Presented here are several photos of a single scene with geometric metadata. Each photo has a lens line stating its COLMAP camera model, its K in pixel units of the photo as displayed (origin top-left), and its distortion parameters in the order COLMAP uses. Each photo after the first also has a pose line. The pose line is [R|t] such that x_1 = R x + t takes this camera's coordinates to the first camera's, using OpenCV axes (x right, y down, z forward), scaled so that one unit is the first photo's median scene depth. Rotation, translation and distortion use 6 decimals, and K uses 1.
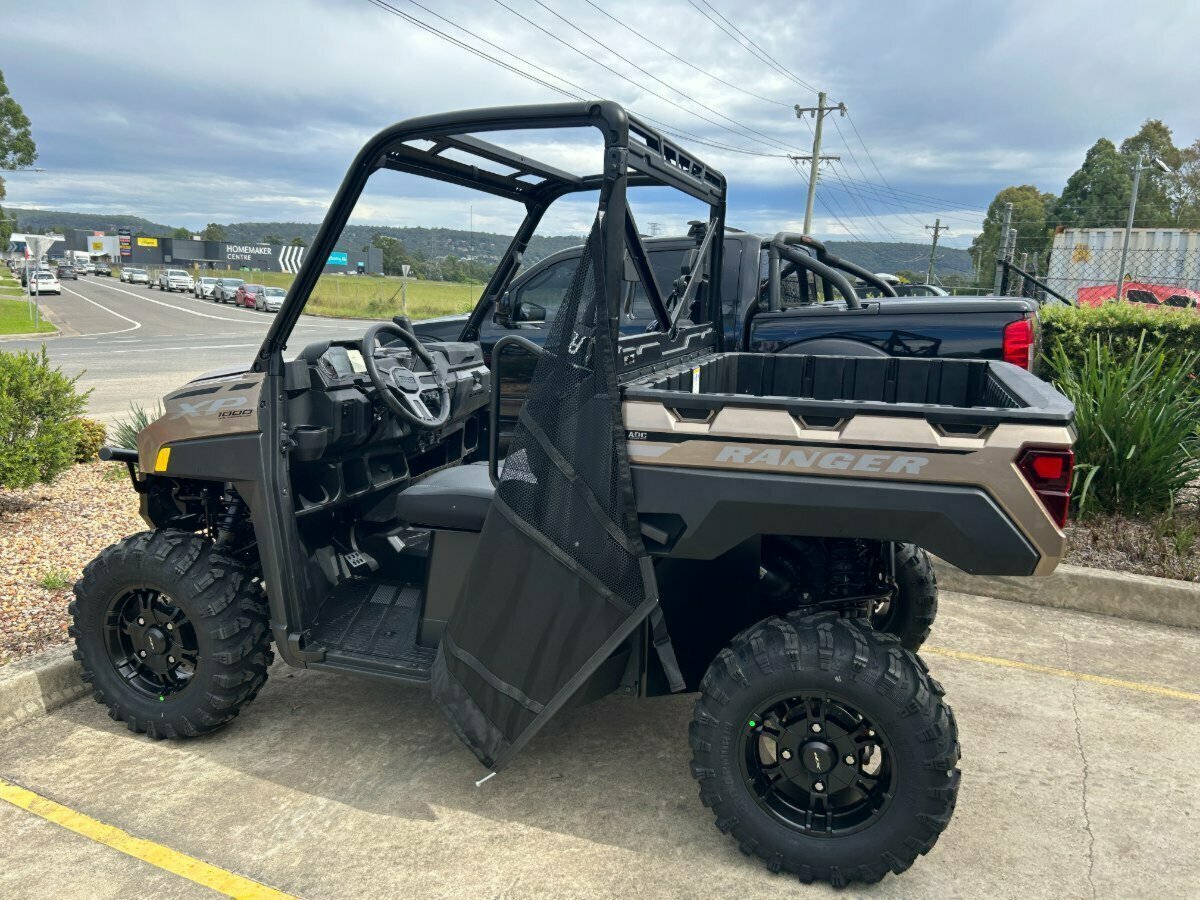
lens RADIAL K [[903.1, 0, 606.1], [0, 903.1, 460.8], [0, 0, 1]] dist [0.056121, -0.063926]
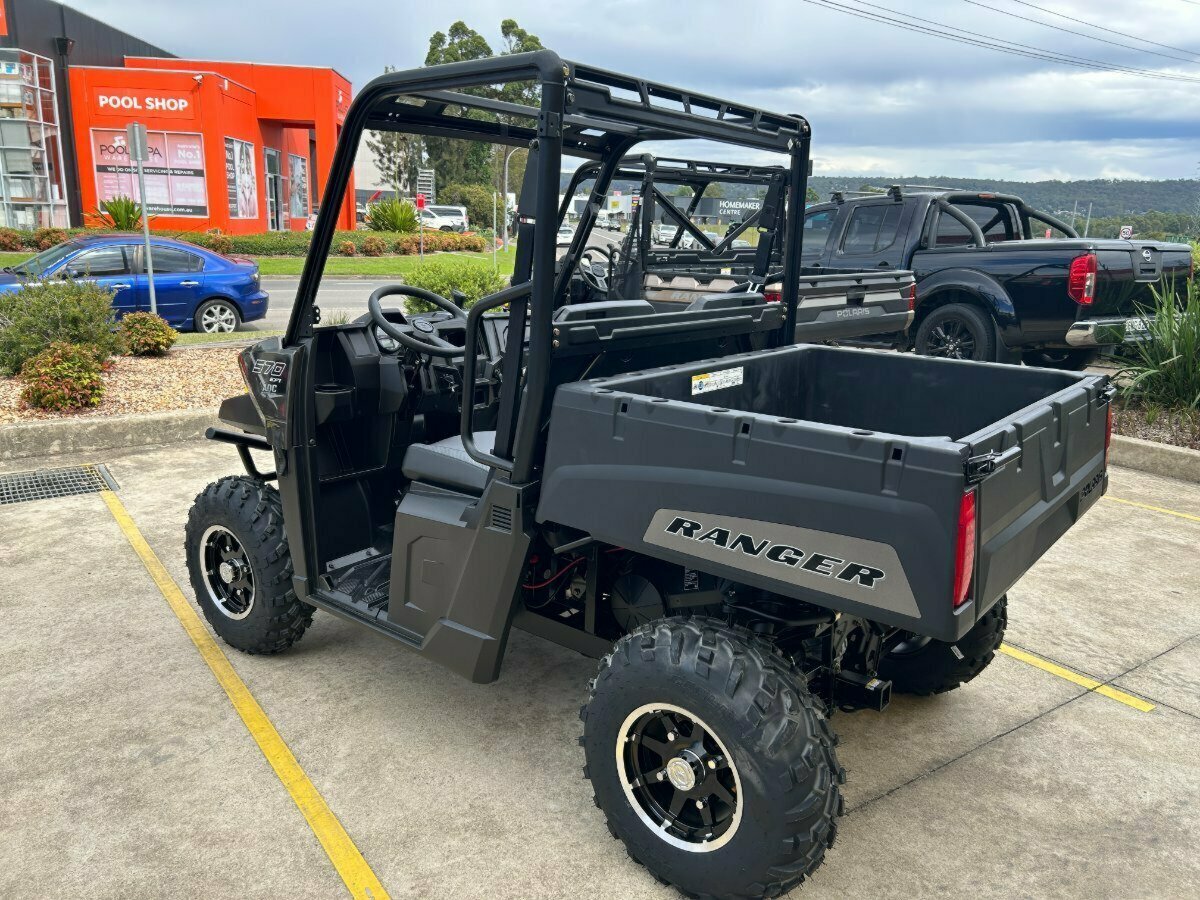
lens RADIAL K [[903.0, 0, 592.9], [0, 903.0, 462.6], [0, 0, 1]] dist [0.056993, -0.063821]
pose [[0.866905, 0.122779, -0.483116, 0.364871], [-0.098140, 0.992261, 0.076070, 0.085747], [0.488717, -0.018533, 0.872246, -0.395760]]
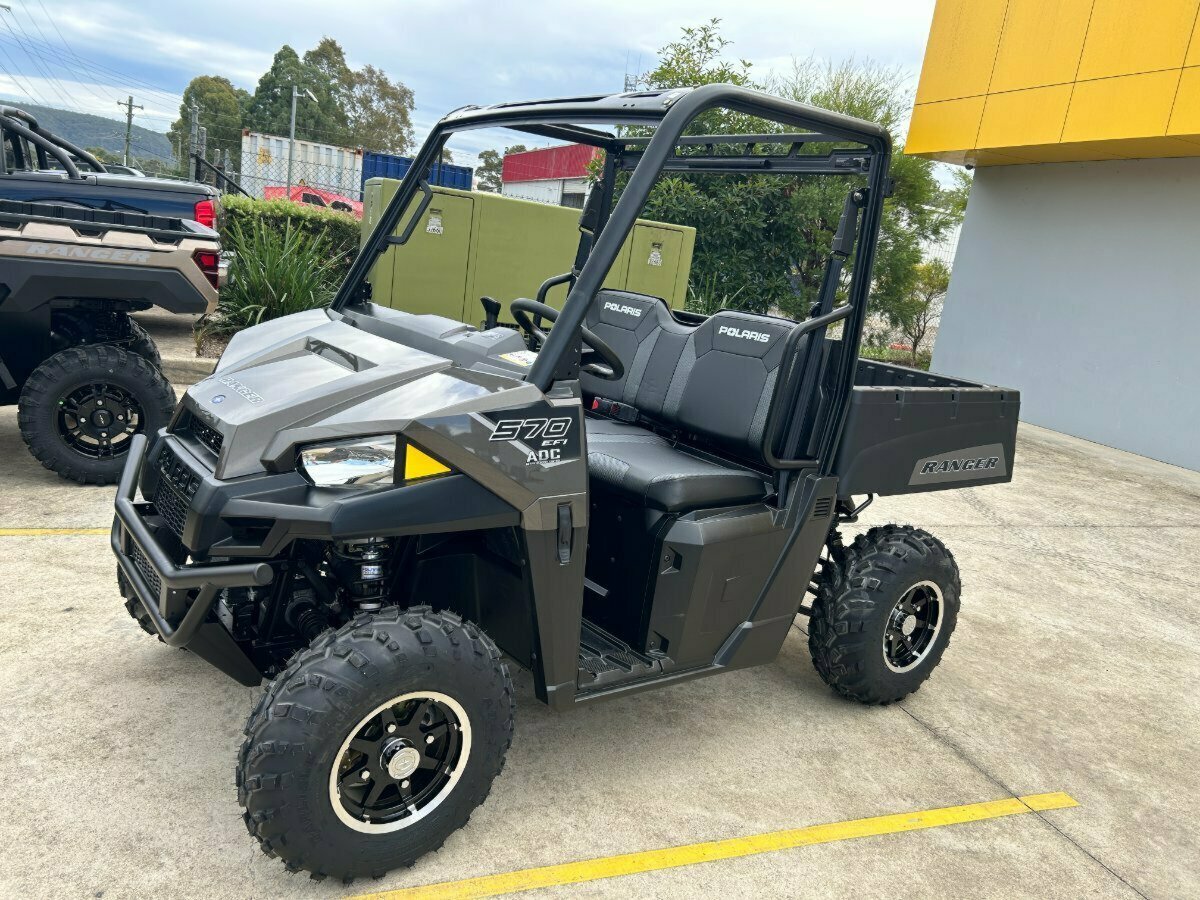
lens RADIAL K [[903.0, 0, 592.9], [0, 903.0, 462.6], [0, 0, 1]] dist [0.056993, -0.063821]
pose [[0.699342, -0.105942, 0.706893, -0.127072], [0.024859, 0.991962, 0.124072, 0.065456], [-0.714355, -0.069196, 0.696354, -0.331013]]
